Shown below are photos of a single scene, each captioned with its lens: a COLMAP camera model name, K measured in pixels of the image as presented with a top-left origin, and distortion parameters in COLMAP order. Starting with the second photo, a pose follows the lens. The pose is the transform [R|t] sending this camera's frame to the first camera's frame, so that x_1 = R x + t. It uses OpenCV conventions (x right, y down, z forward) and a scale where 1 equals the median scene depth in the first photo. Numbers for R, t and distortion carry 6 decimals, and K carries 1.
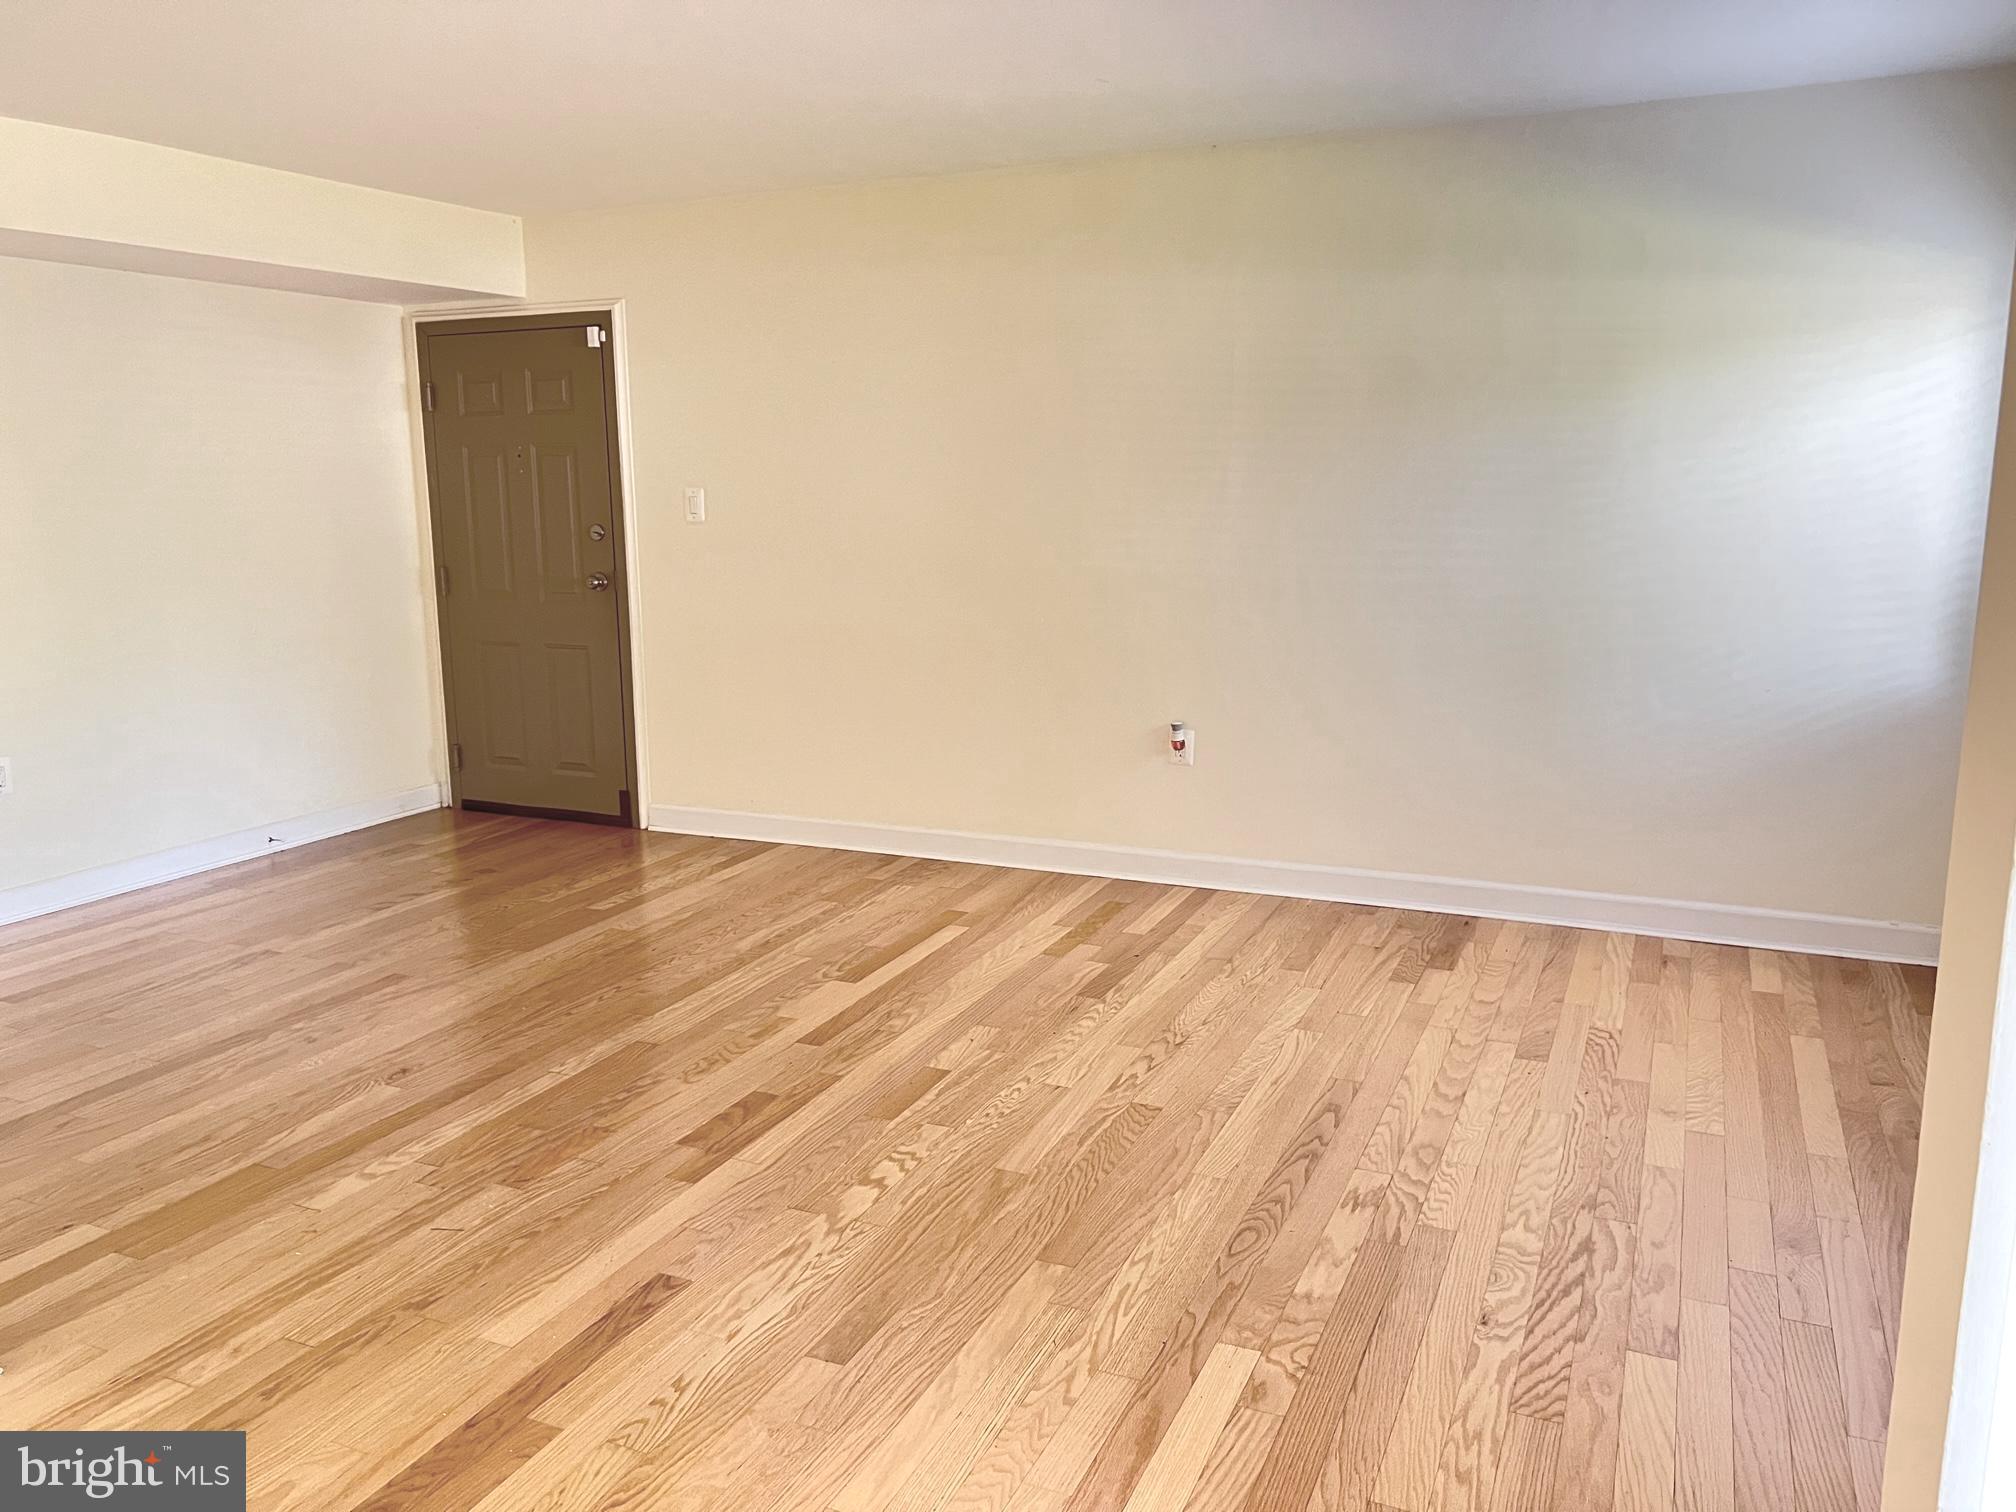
lens RADIAL K [[1511.8, 0, 993.0], [0, 1511.8, 766.4], [0, 0, 1]] dist [0.060733, -0.066598]
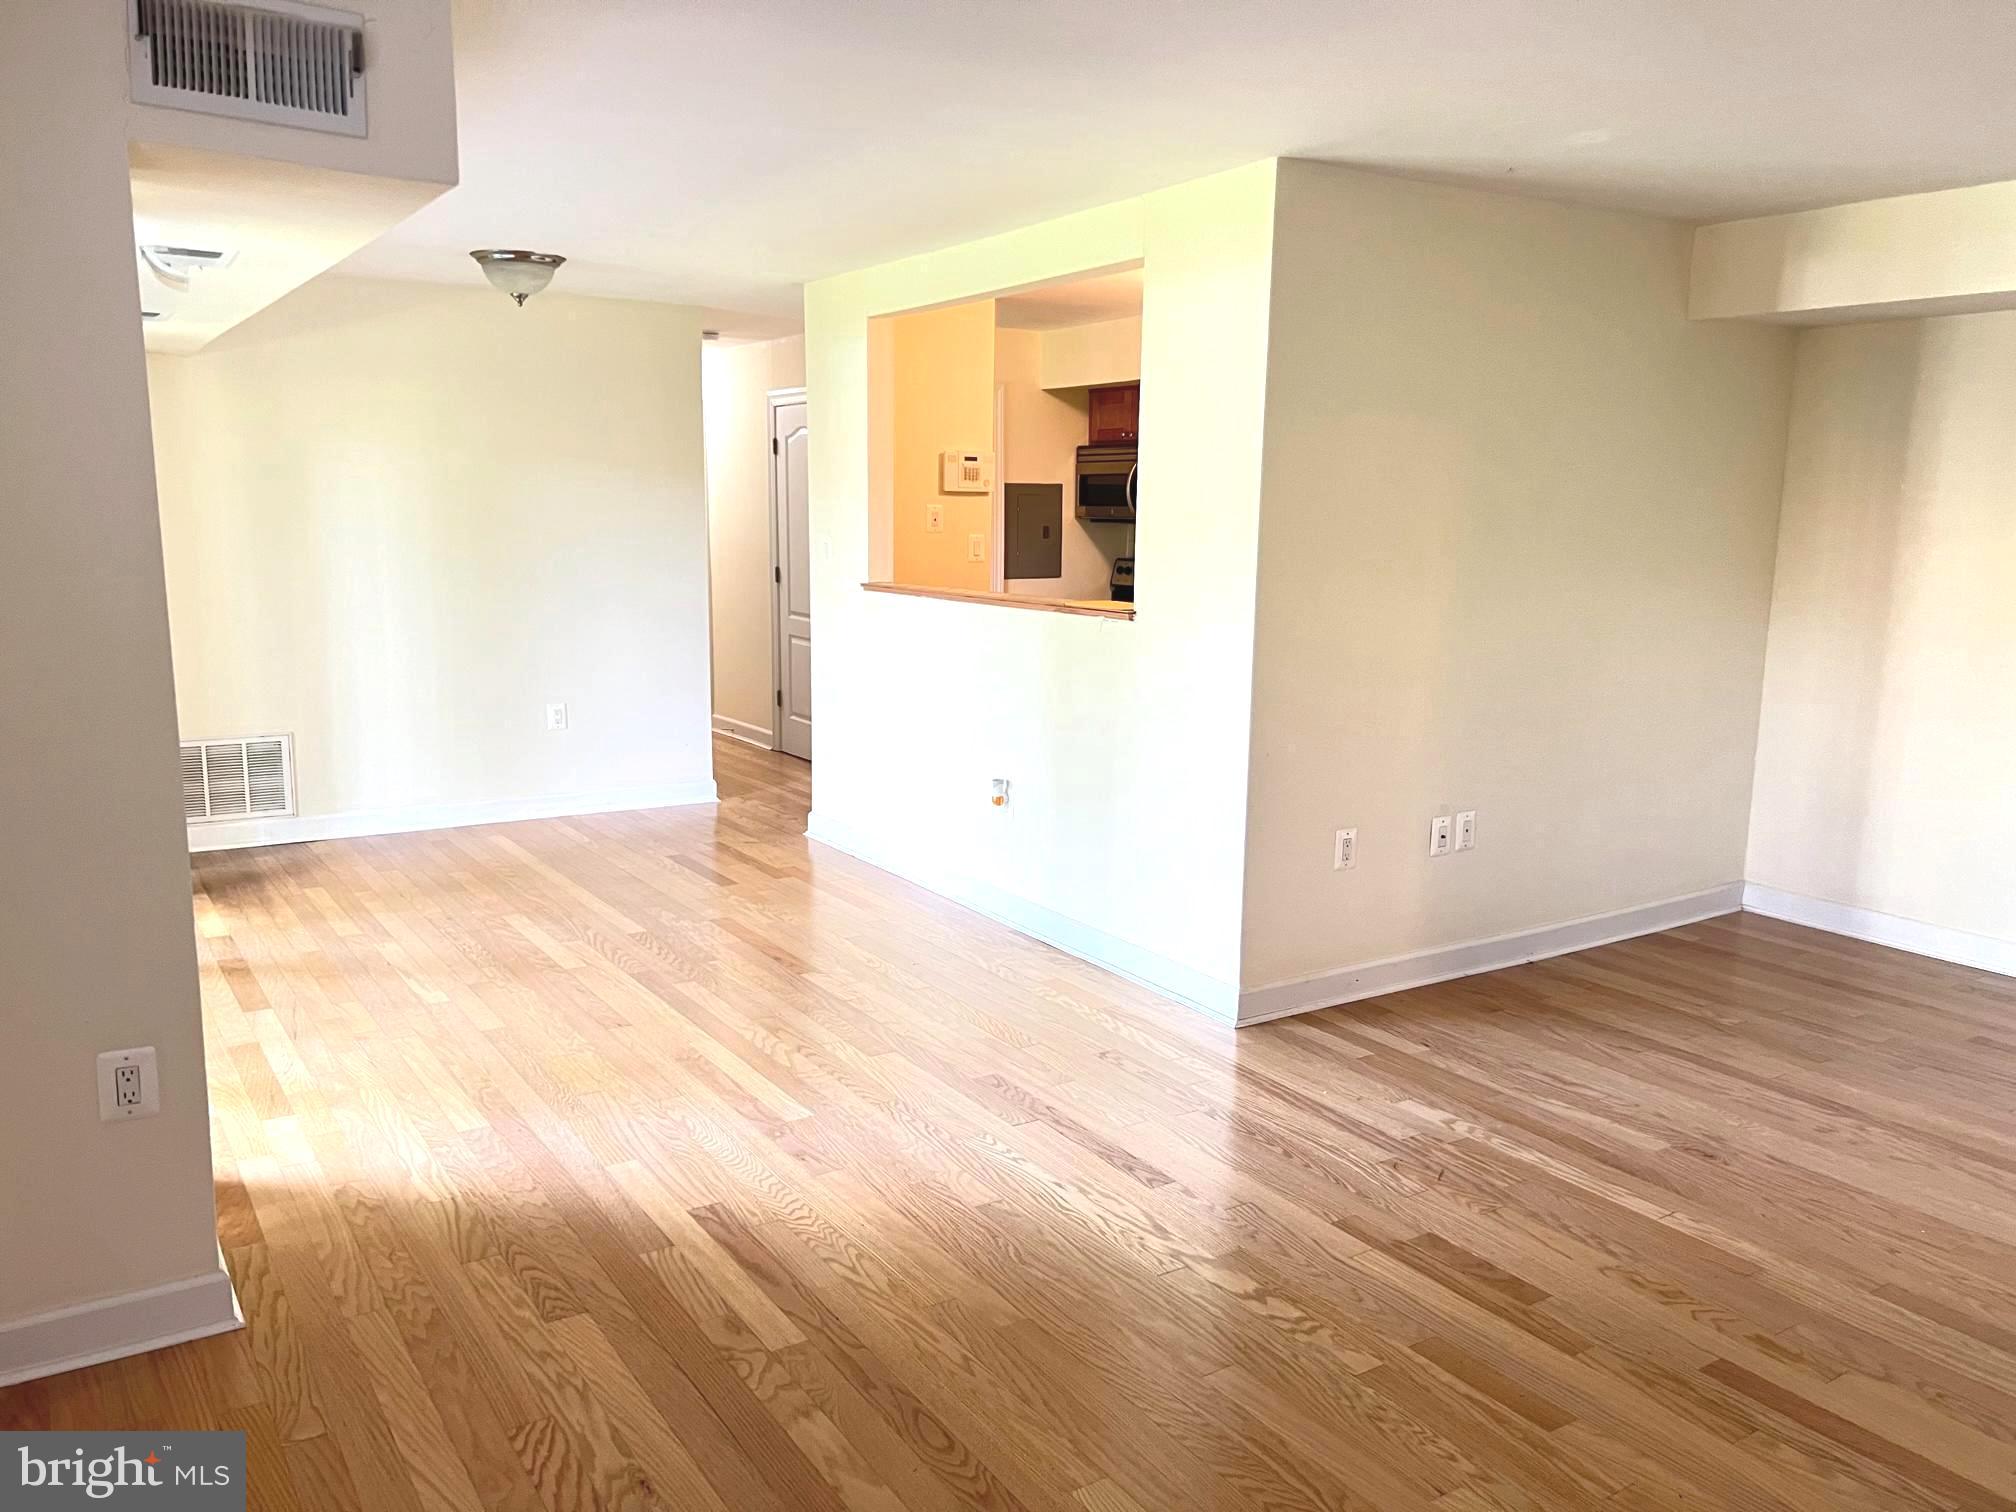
lens RADIAL K [[1511.8, 0, 1005.9], [0, 1511.8, 771.4], [0, 0, 1]] dist [0.060733, -0.066598]
pose [[-0.532009, 0.151292, -0.833113, 0.662733], [-0.167060, 0.945813, 0.278439, -0.241236], [0.830095, 0.287312, -0.477906, 1.096880]]
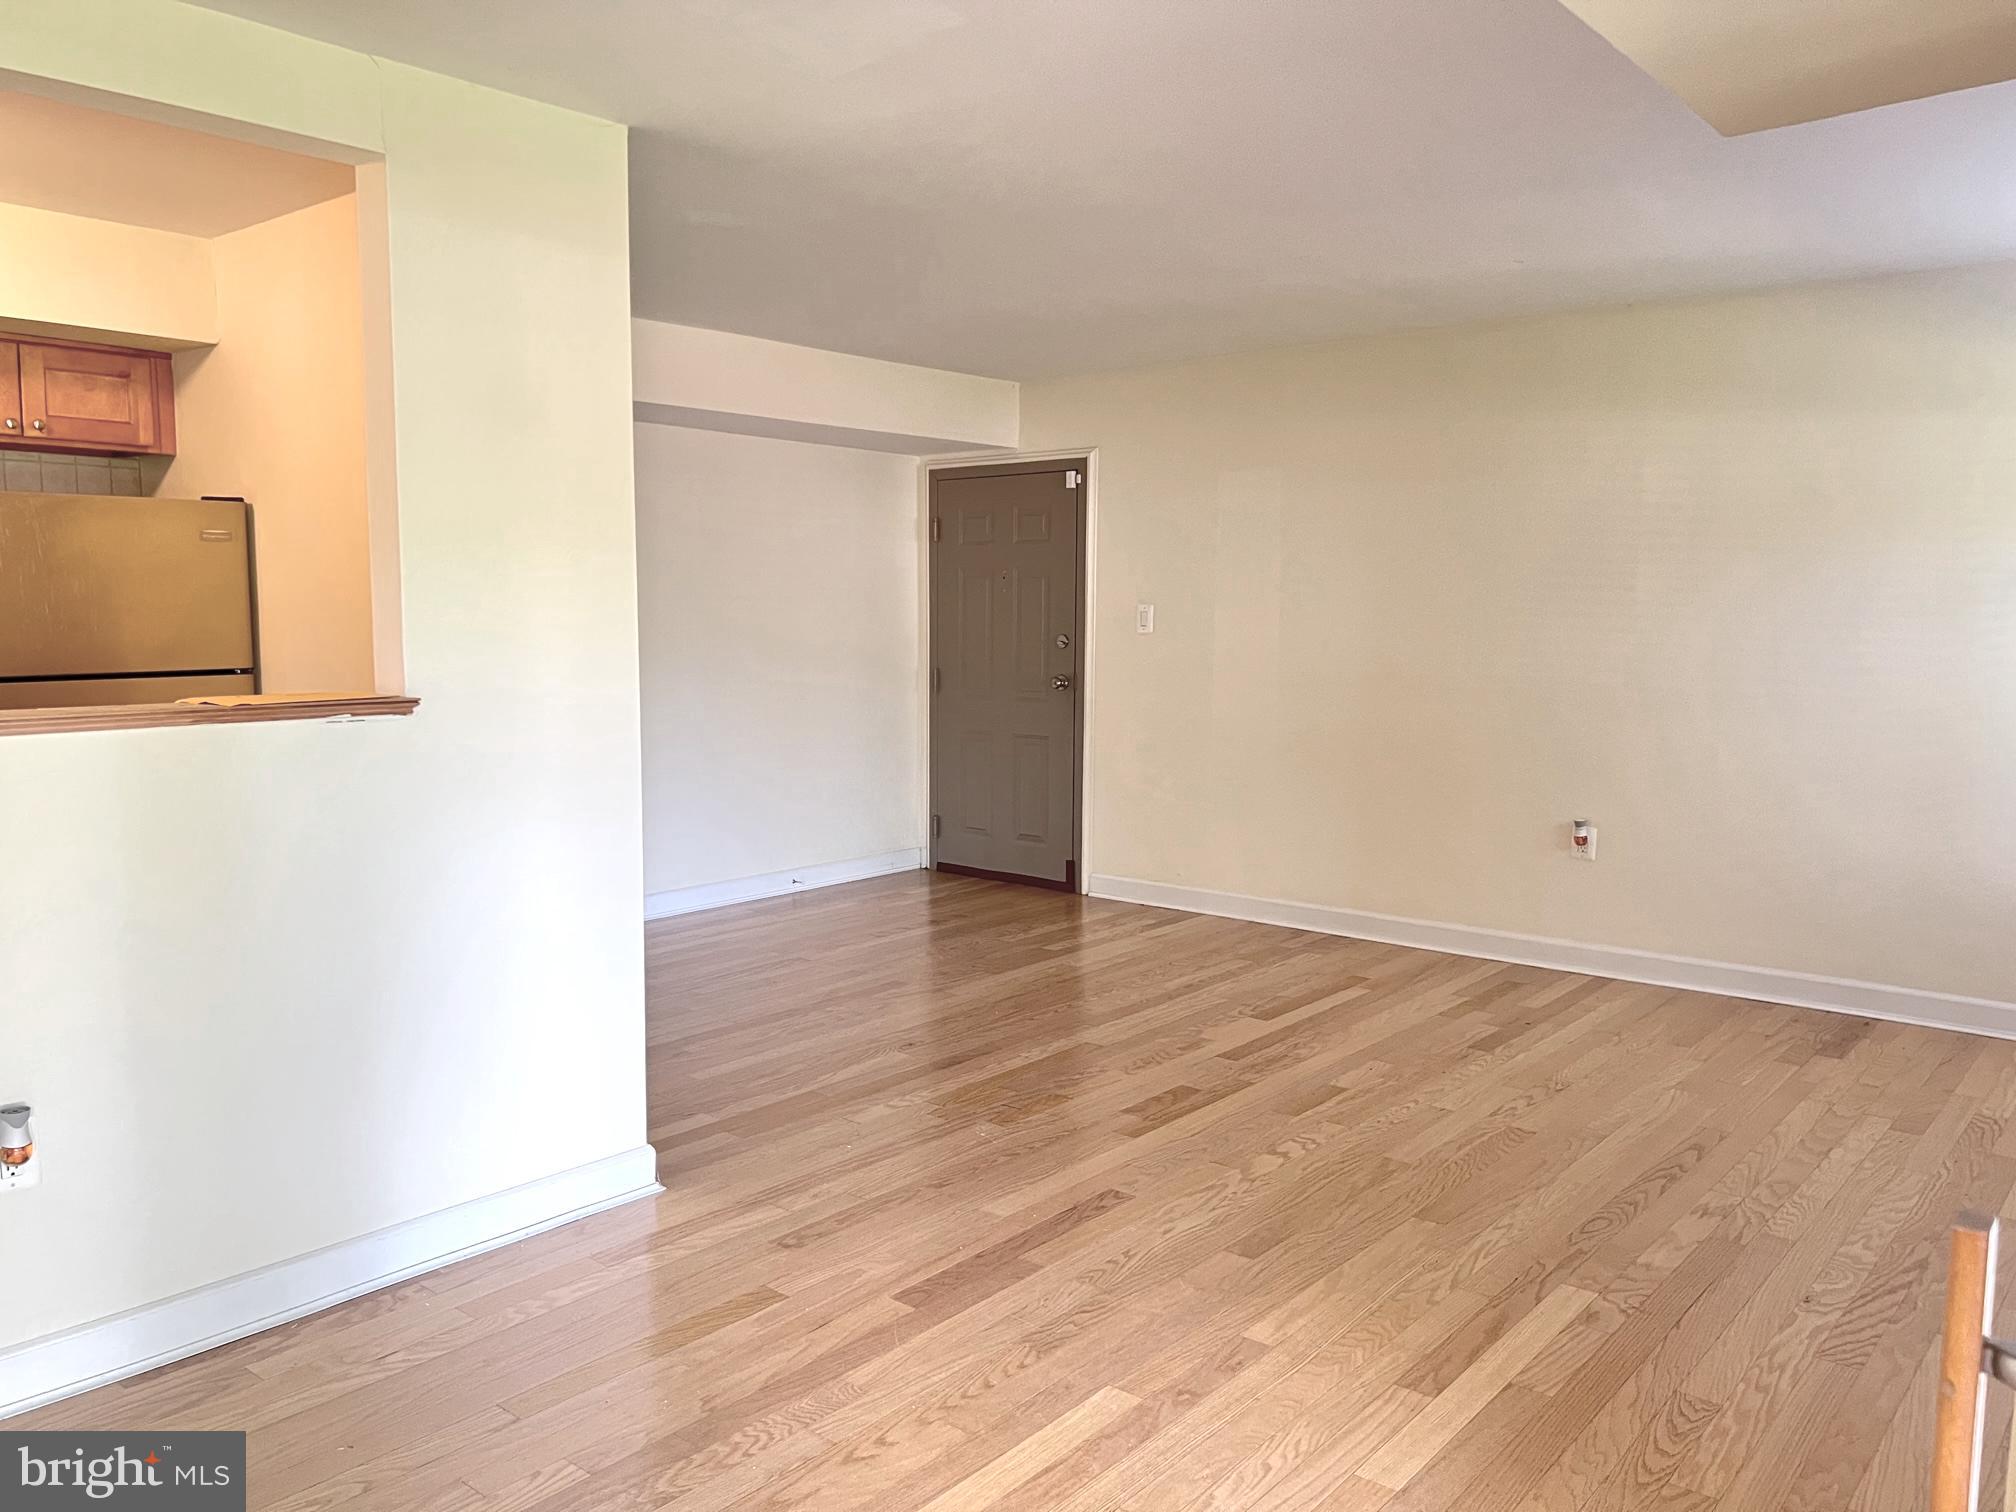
lens RADIAL K [[1511.8, 0, 999.1], [0, 1511.8, 762.8], [0, 0, 1]] dist [0.060733, -0.066598]
pose [[0.963330, 0.041378, -0.265111, 0.014382], [-0.064171, 0.994894, -0.077897, 0.062285], [0.260535, 0.092053, 0.961066, -0.240520]]
